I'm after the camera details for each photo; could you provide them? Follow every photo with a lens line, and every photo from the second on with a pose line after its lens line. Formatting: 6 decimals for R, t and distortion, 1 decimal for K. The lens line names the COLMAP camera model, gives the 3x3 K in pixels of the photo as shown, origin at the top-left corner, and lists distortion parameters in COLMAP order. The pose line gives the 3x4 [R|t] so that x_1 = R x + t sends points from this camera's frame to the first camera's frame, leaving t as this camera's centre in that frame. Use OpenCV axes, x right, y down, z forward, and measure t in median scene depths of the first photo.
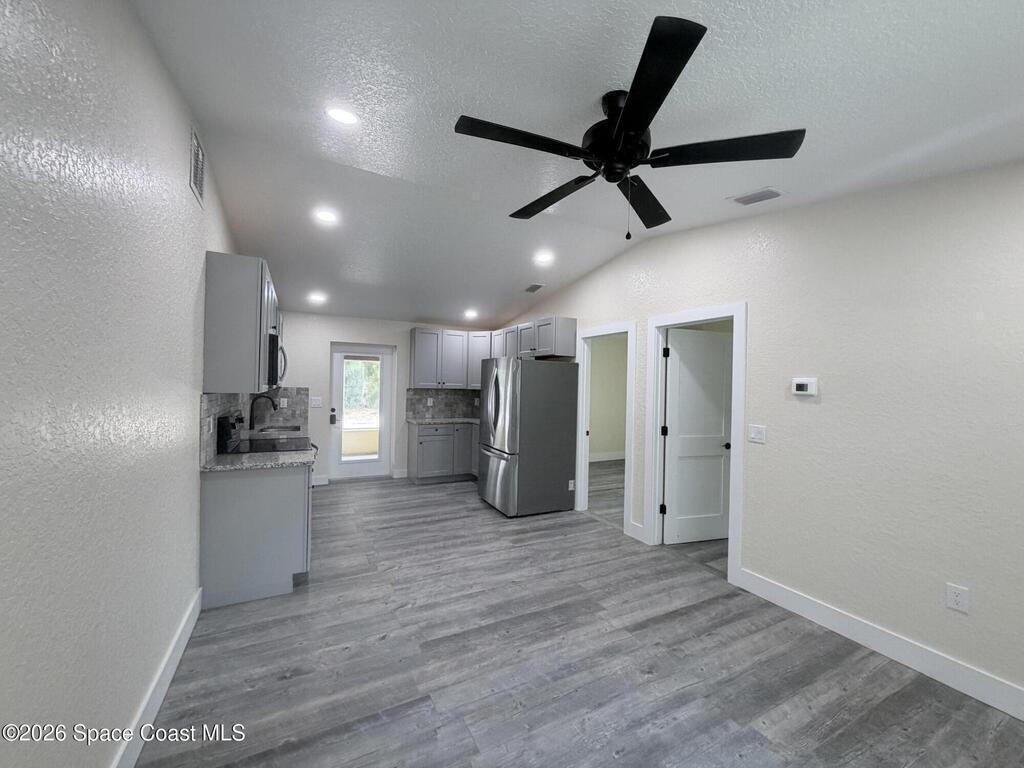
lens RADIAL K [[408.1, 0, 512.8], [0, 408.1, 382.6], [0, 0, 1]] dist [0.000662, 0.000458]
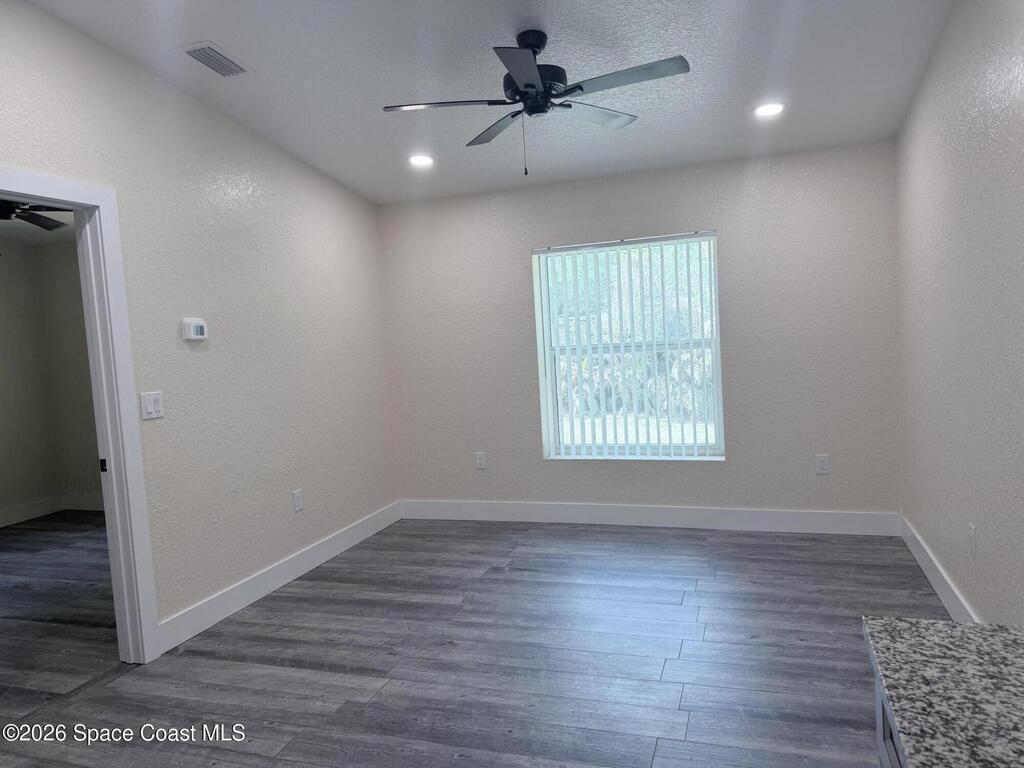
lens RADIAL K [[715.2, 0, 518.2], [0, 715.2, 387.3], [0, 0, 1]] dist [0.025770, -0.001966]
pose [[-0.696425, -0.037953, 0.716625, -0.403459], [0.037258, 0.995342, 0.088922, 0.010861], [-0.716662, 0.088628, -0.691766, 0.897970]]
